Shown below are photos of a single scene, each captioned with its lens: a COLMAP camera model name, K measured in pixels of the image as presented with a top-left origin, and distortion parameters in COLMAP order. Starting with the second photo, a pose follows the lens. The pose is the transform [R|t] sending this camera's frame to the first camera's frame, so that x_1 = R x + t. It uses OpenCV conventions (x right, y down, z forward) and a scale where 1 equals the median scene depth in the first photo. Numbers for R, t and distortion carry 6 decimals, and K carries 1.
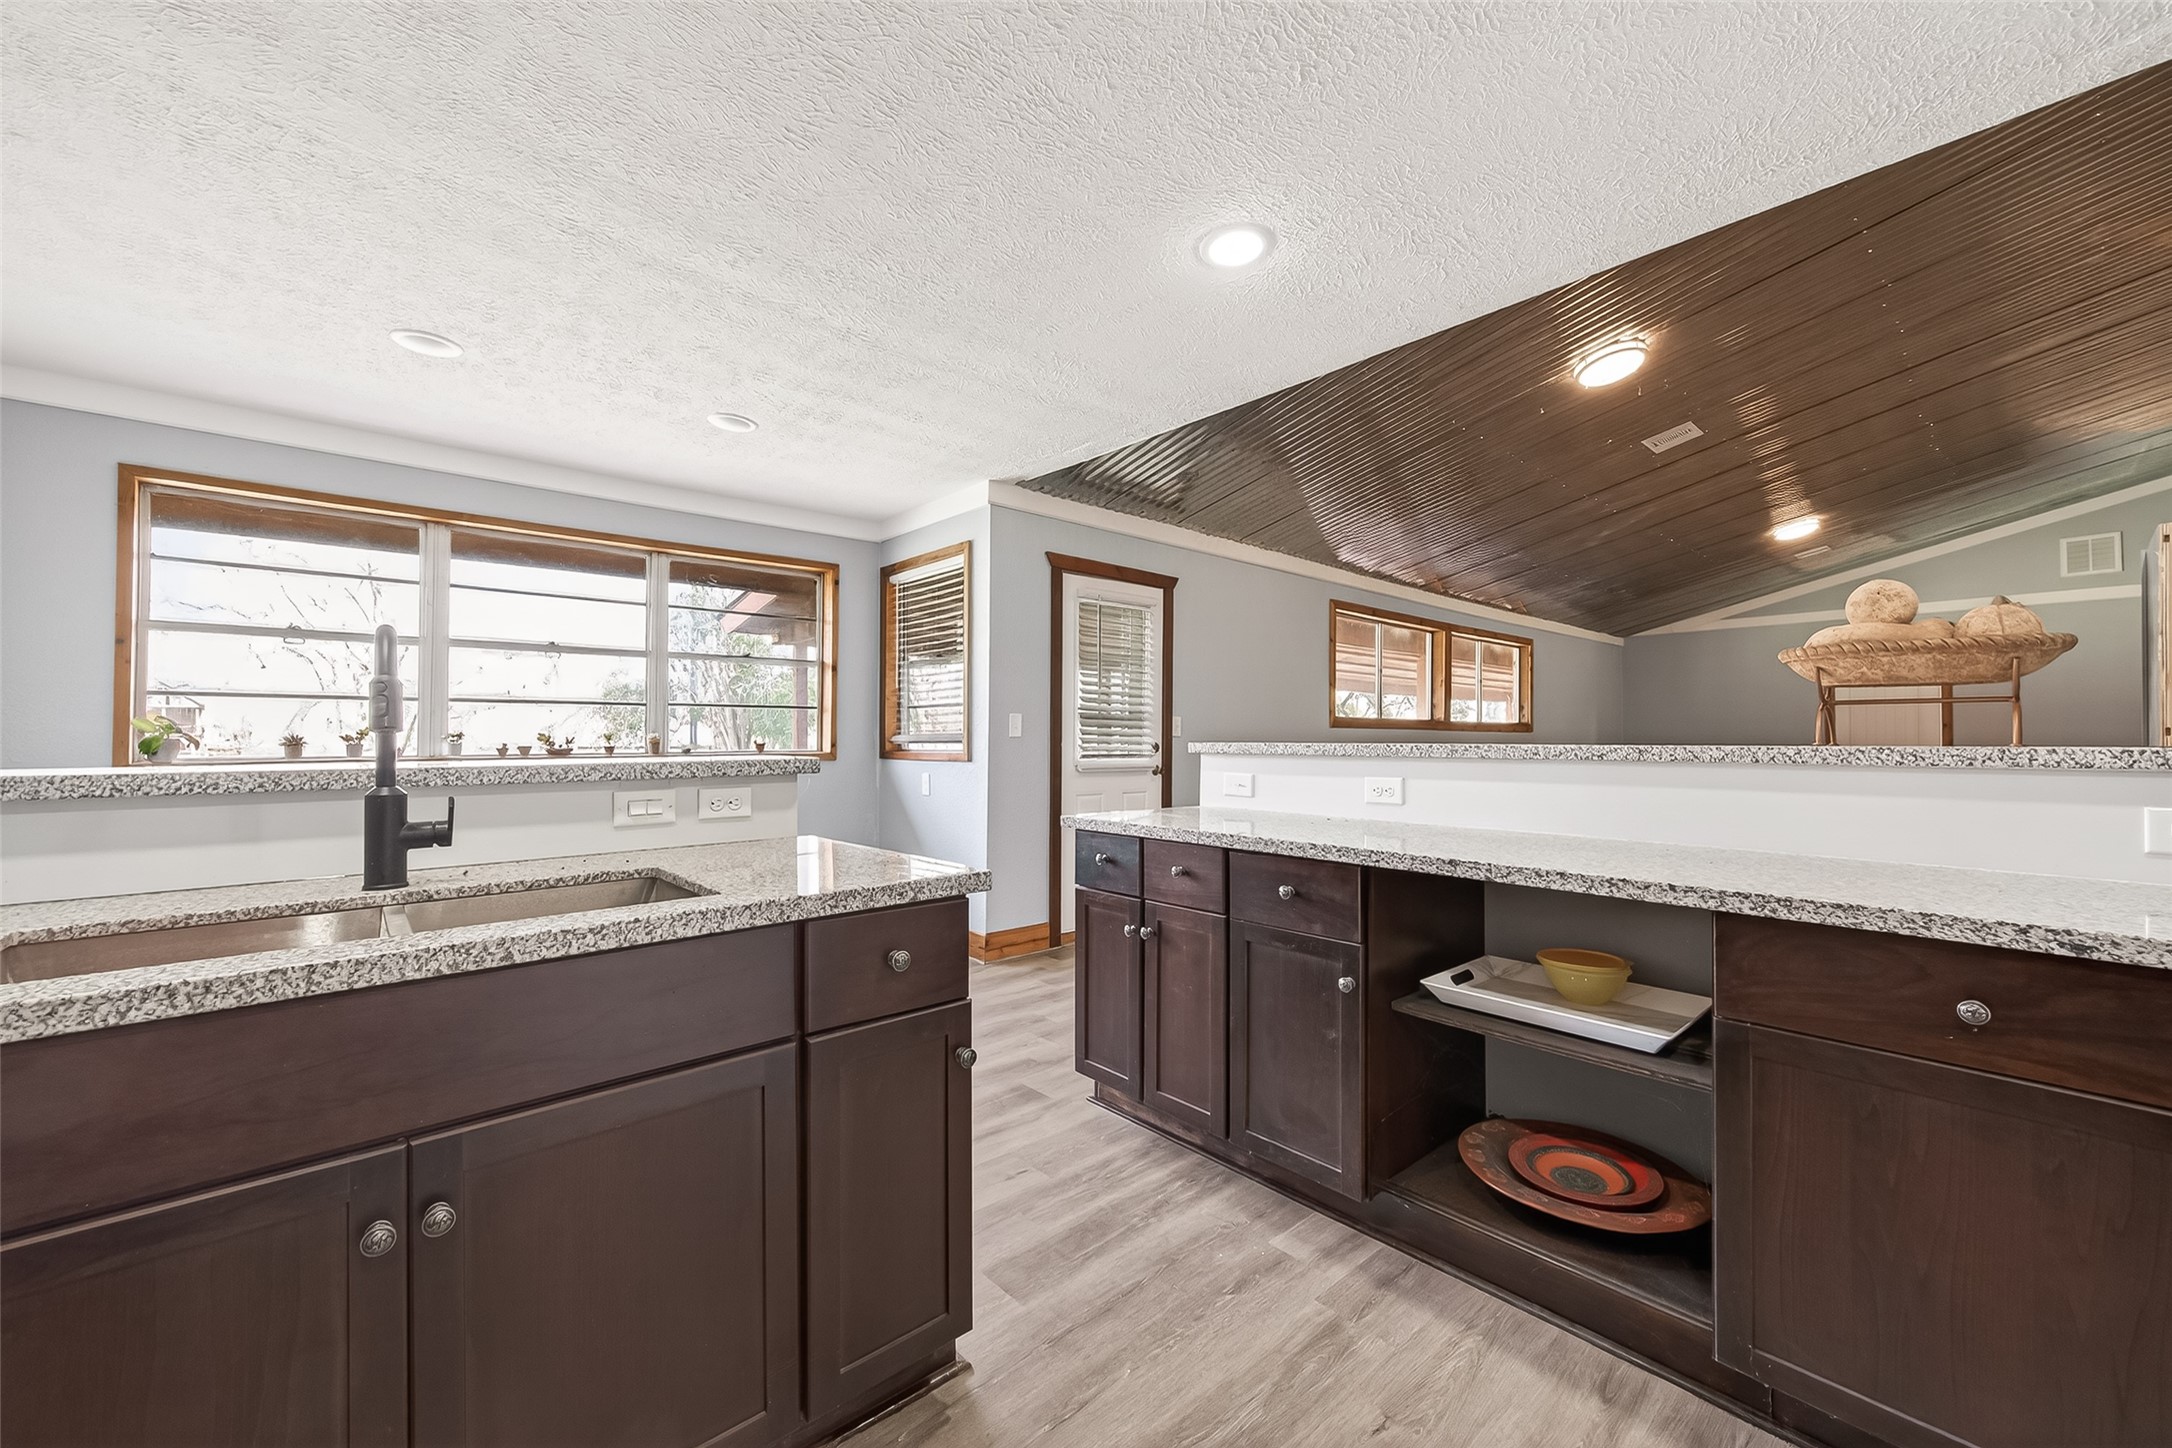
lens RADIAL K [[852.0, 0, 1090.6], [0, 852.0, 731.9], [0, 0, 1]] dist [0.000624, 0.000021]
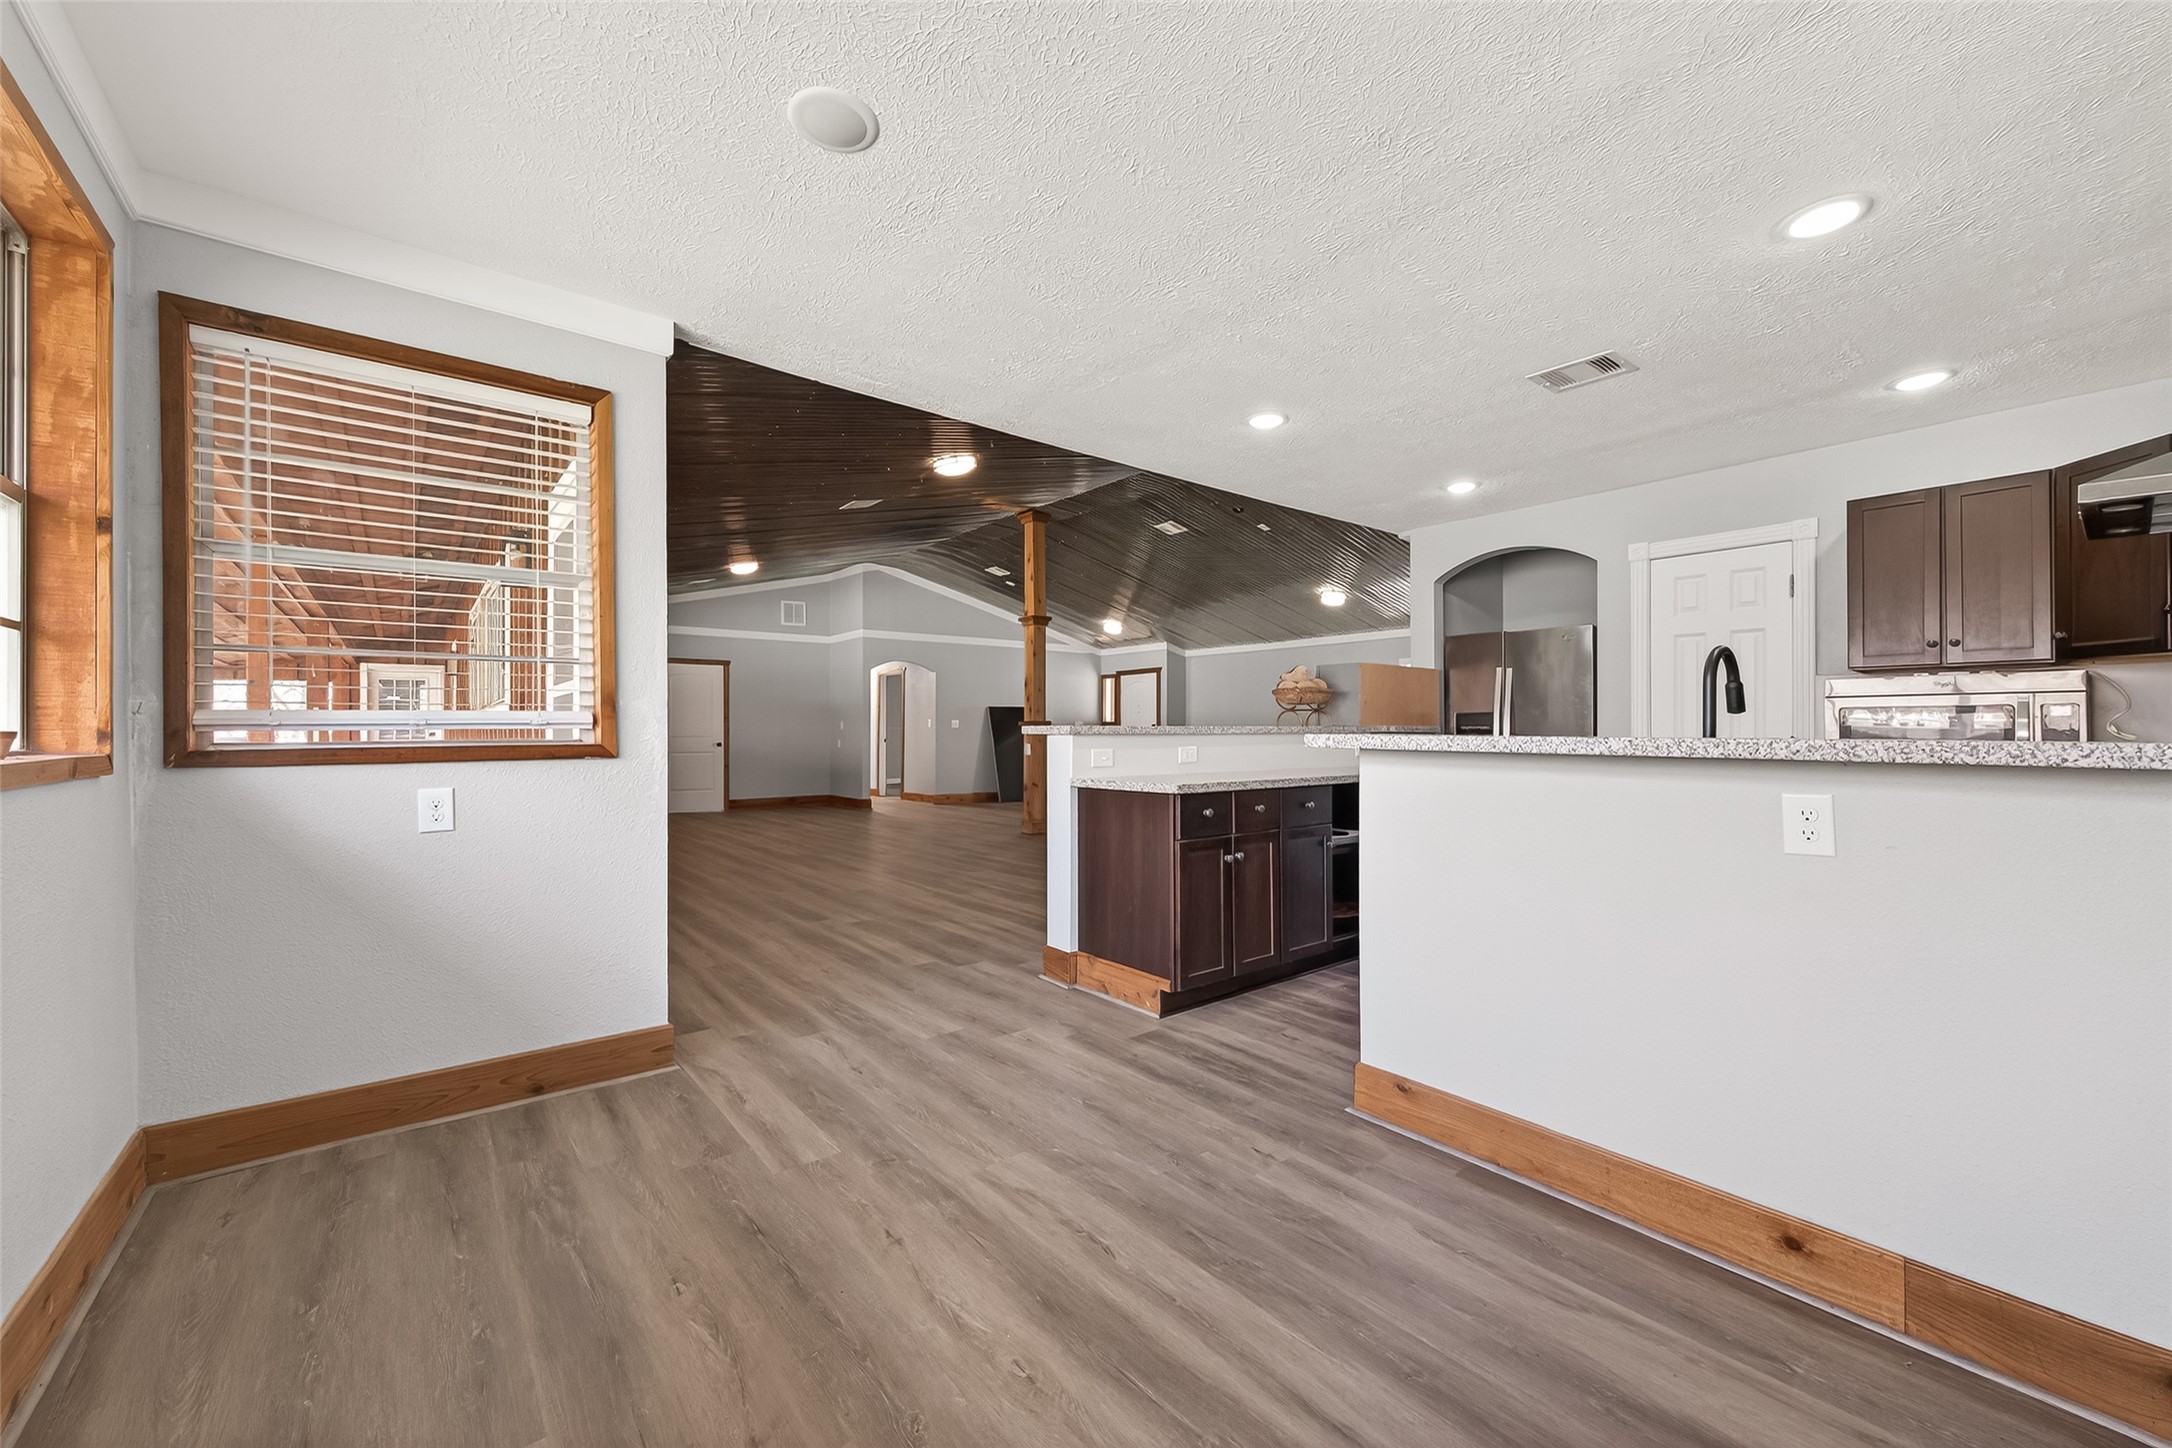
lens RADIAL K [[852.0, 0, 1090.6], [0, 852.0, 731.9], [0, 0, 1]] dist [0.000624, 0.000021]
pose [[0.027682, -0.000456, 0.999617, -1.402000], [-0.004933, 0.999988, 0.000592, 0.025823], [-0.999605, -0.004947, 0.027680, 1.225936]]
